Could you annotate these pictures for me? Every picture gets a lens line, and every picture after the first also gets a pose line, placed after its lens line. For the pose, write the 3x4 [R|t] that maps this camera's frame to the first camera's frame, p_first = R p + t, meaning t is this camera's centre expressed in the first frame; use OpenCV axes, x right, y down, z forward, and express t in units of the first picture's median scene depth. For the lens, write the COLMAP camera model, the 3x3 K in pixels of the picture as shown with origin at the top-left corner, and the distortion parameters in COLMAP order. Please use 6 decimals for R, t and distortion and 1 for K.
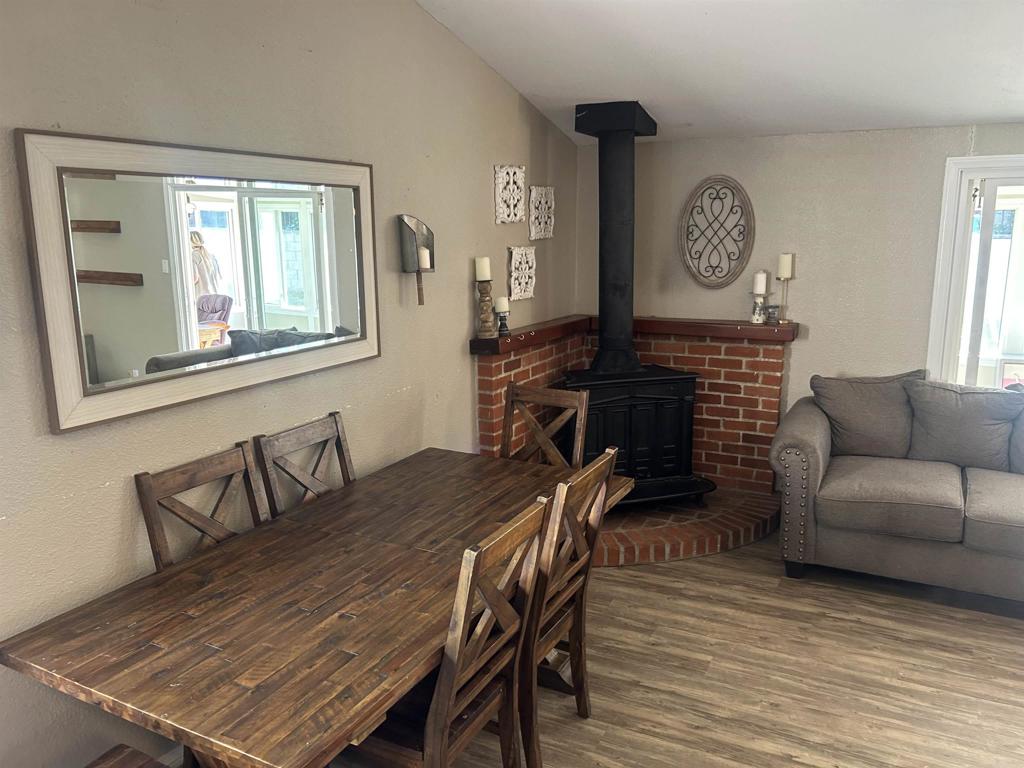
lens RADIAL K [[768.8, 0, 515.5], [0, 768.8, 376.7], [0, 0, 1]] dist [0.040398, -0.039584]
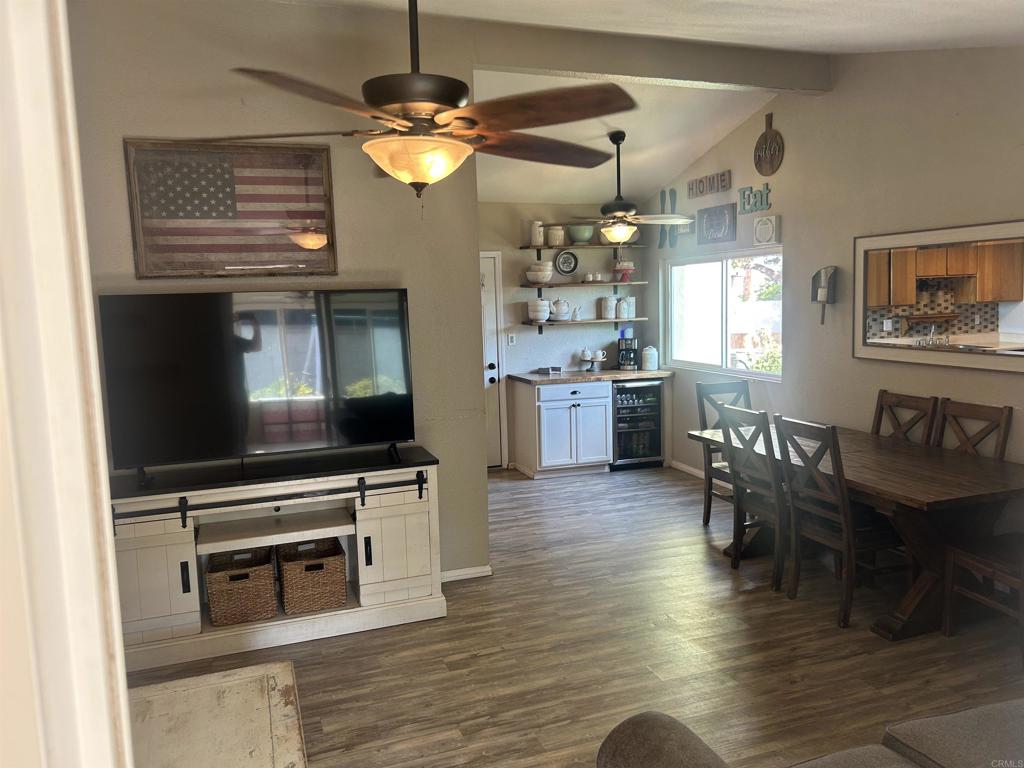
lens RADIAL K [[768.8, 0, 519.4], [0, 768.8, 385.6], [0, 0, 1]] dist [0.040398, -0.039584]
pose [[-0.673225, 0.113090, -0.730739, 0.984224], [-0.110403, 0.961785, 0.250561, -0.174245], [0.731150, 0.249360, -0.635012, 0.925956]]
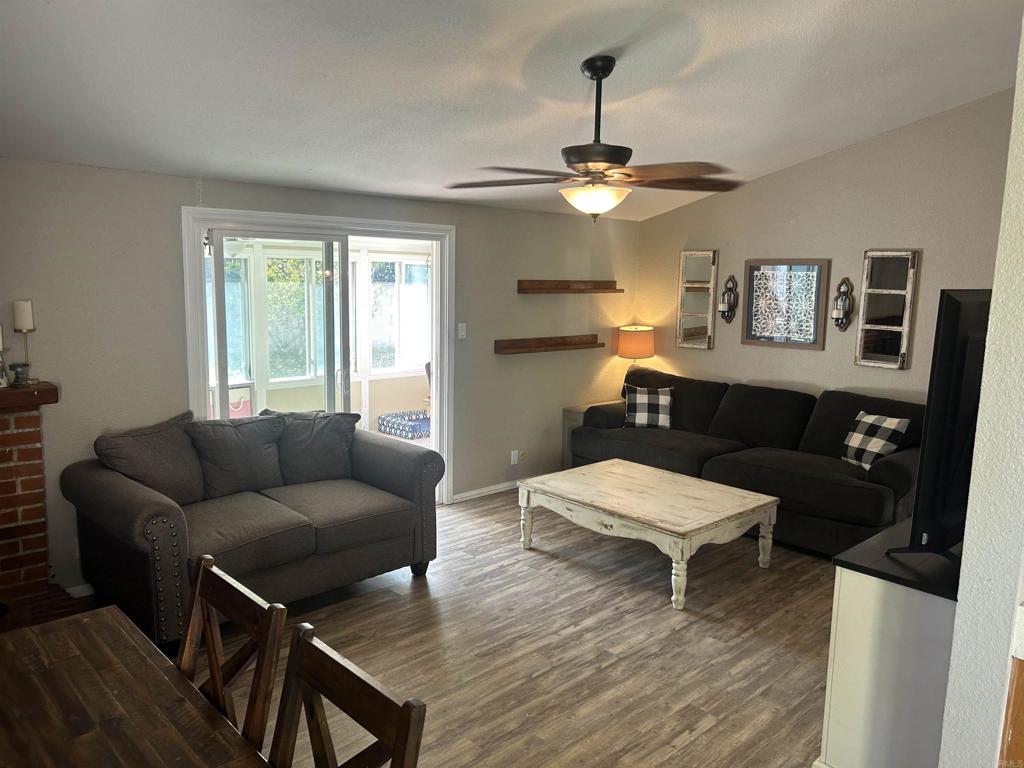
lens RADIAL K [[768.8, 0, 506.5], [0, 768.8, 384.6], [0, 0, 1]] dist [0.040398, -0.039584]
pose [[0.329099, -0.125768, 0.935883, -0.300364], [0.160126, 0.984170, 0.075949, -0.056828], [-0.930620, 0.124864, 0.344029, 0.271958]]
